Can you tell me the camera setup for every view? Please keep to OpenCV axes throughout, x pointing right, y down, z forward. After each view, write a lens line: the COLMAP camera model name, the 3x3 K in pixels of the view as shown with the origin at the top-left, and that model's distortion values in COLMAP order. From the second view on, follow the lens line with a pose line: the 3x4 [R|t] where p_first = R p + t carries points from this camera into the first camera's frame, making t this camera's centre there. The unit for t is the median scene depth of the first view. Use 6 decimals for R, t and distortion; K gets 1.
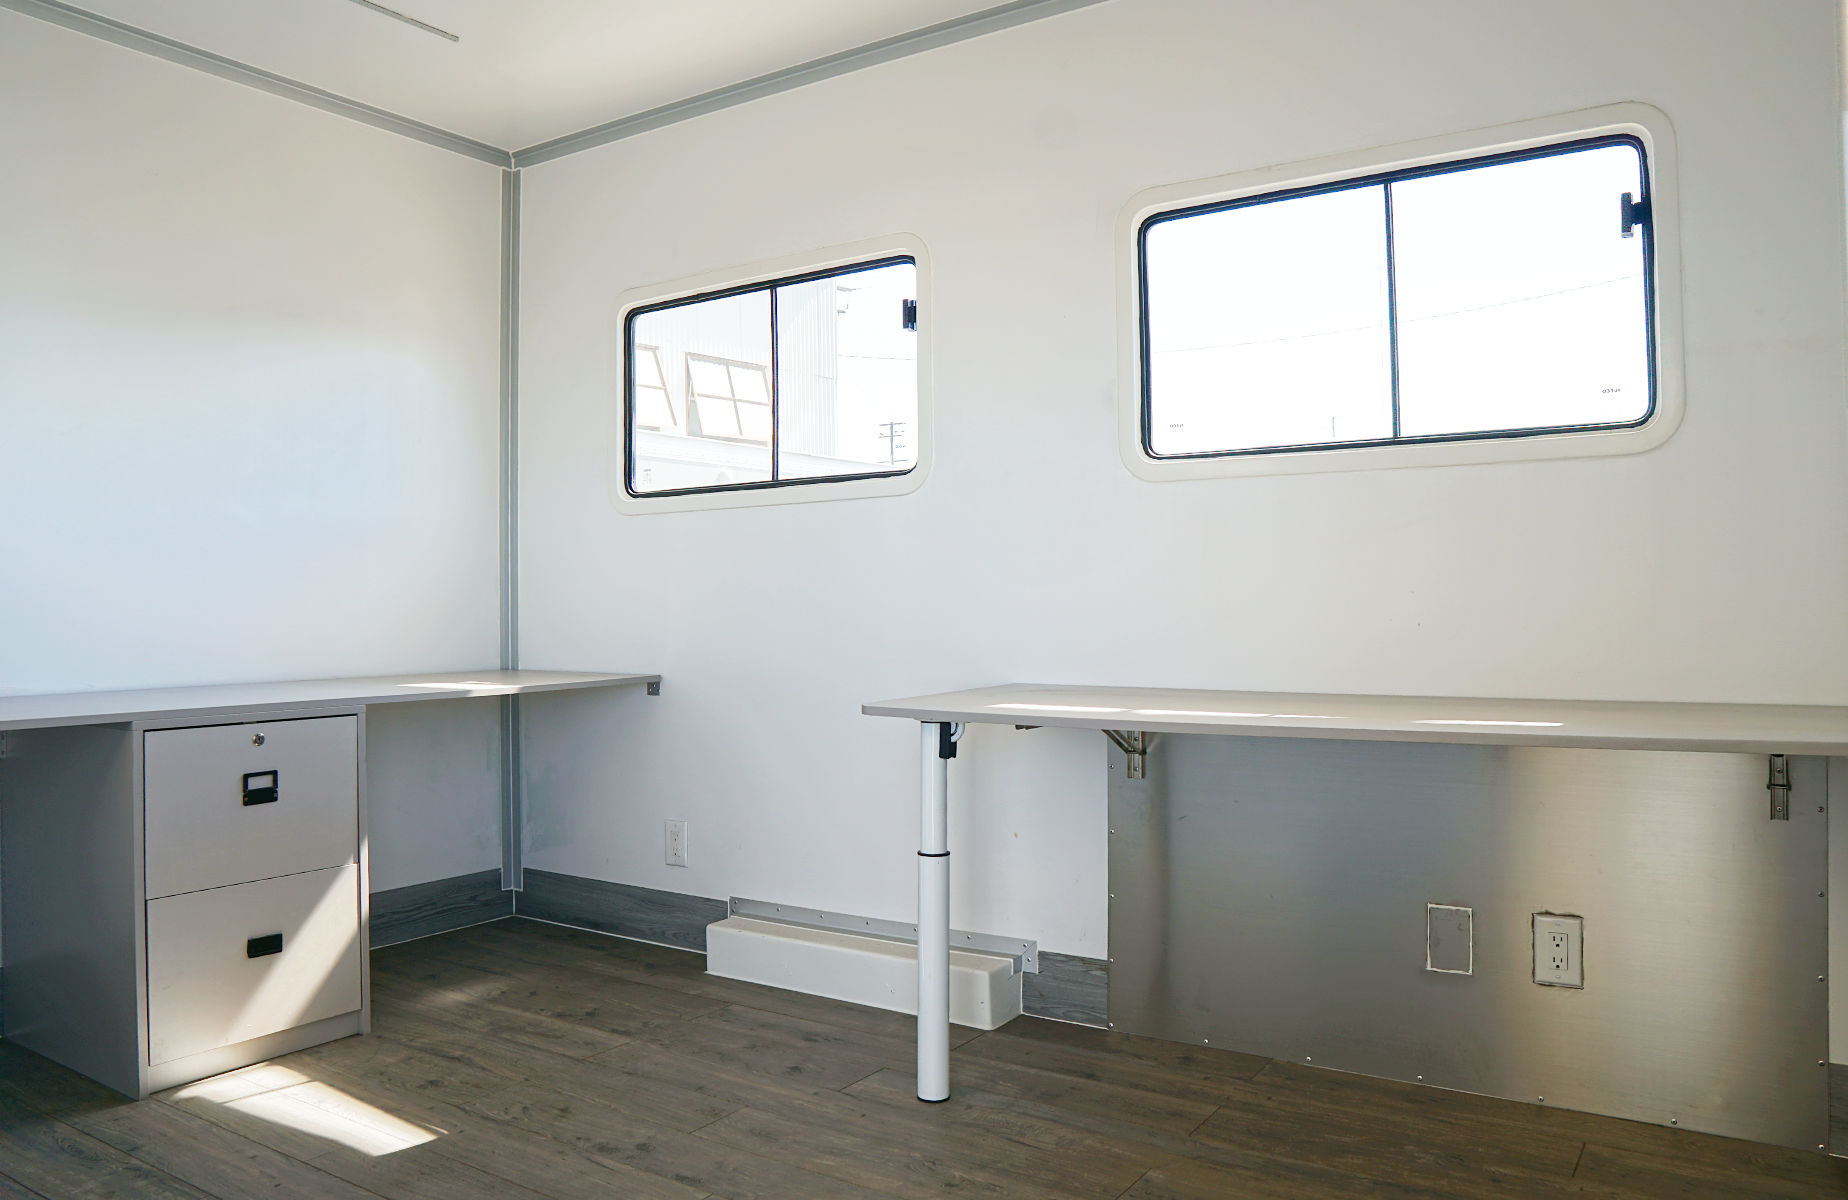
lens RADIAL K [[1352.9, 0, 925.6], [0, 1352.9, 592.3], [0, 0, 1]] dist [-0.008015, 0.038256]
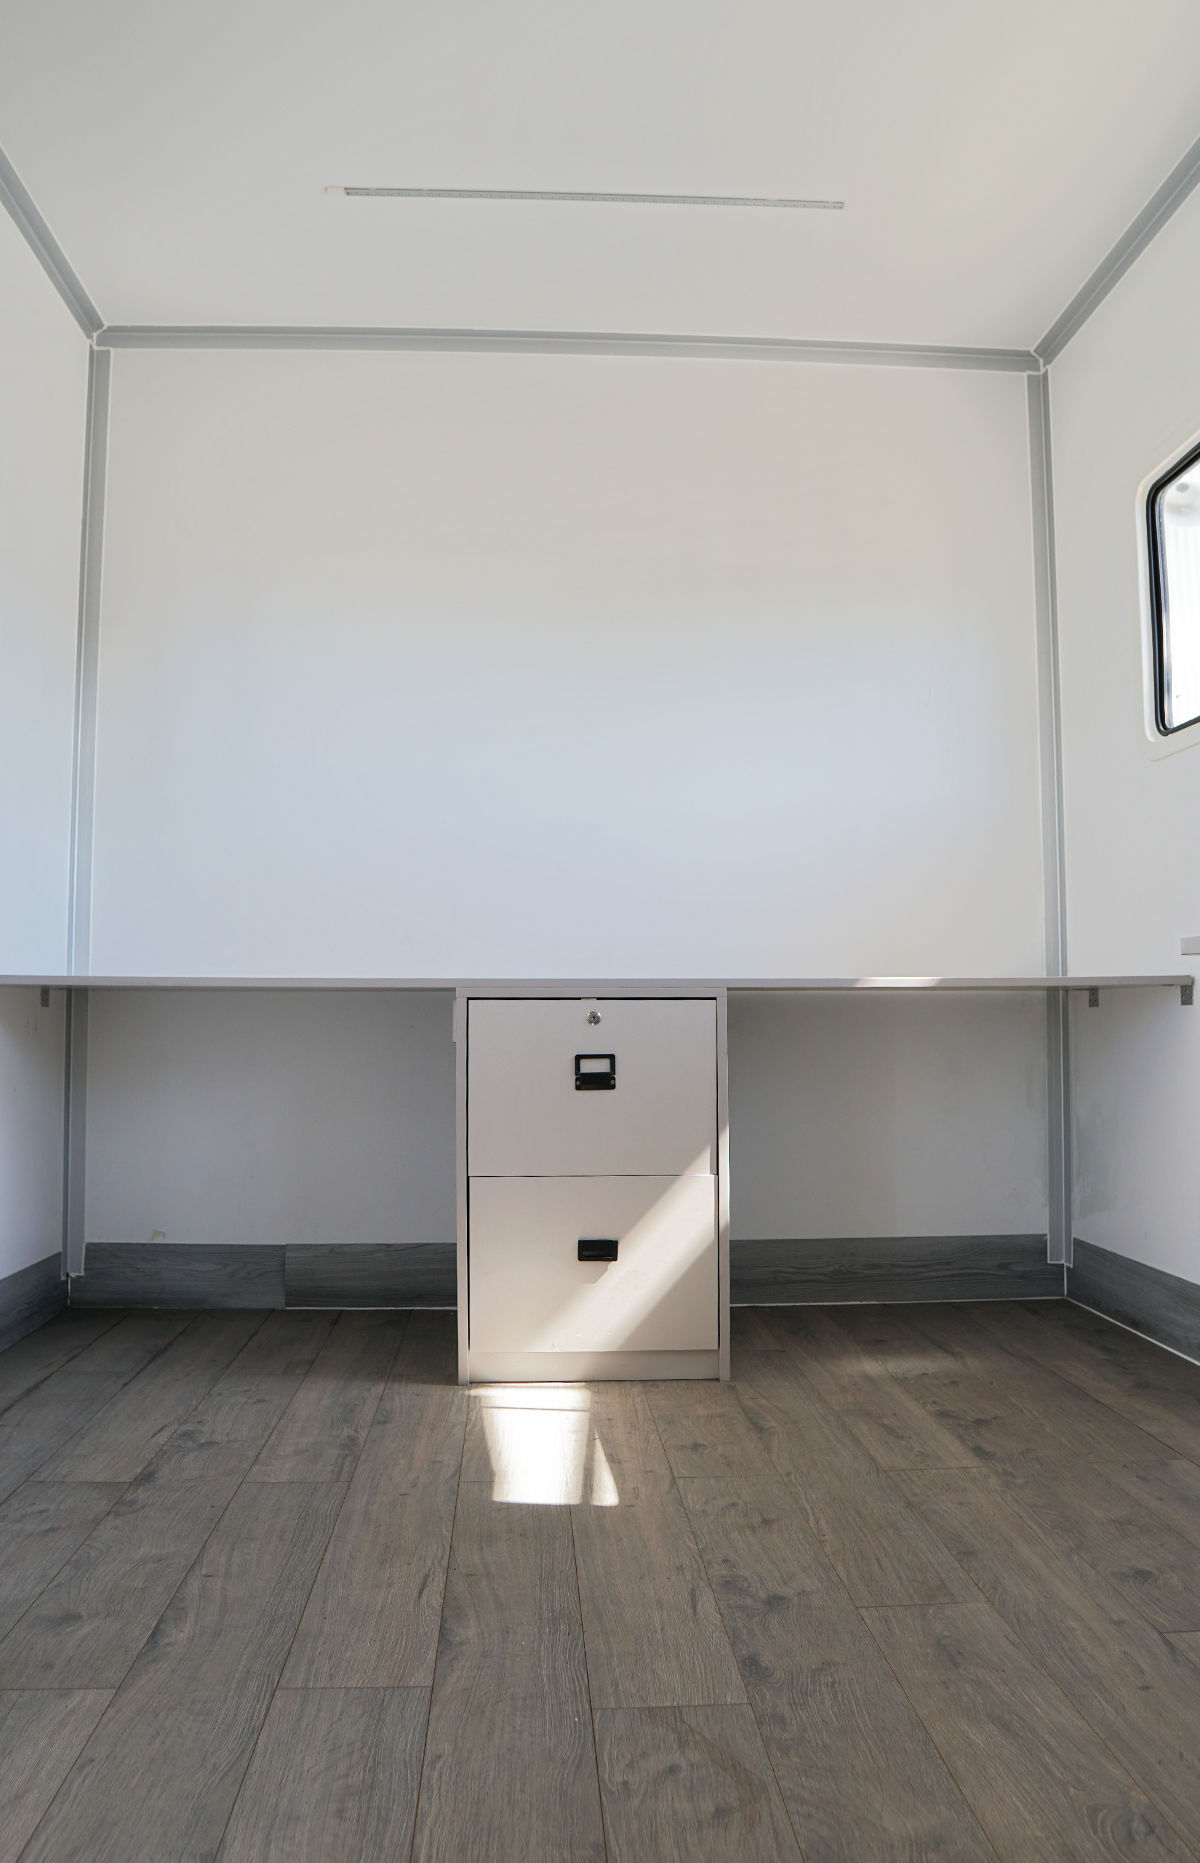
lens RADIAL K [[1370.2, 0, 594.9], [0, 1370.2, 922.0], [0, 0, 1]] dist [-0.039564, 0.039321]
pose [[0.613037, -0.062499, -0.787578, 0.227402], [0.012723, 0.997518, -0.069255, 0.106057], [0.789952, 0.032435, 0.612311, 0.431295]]
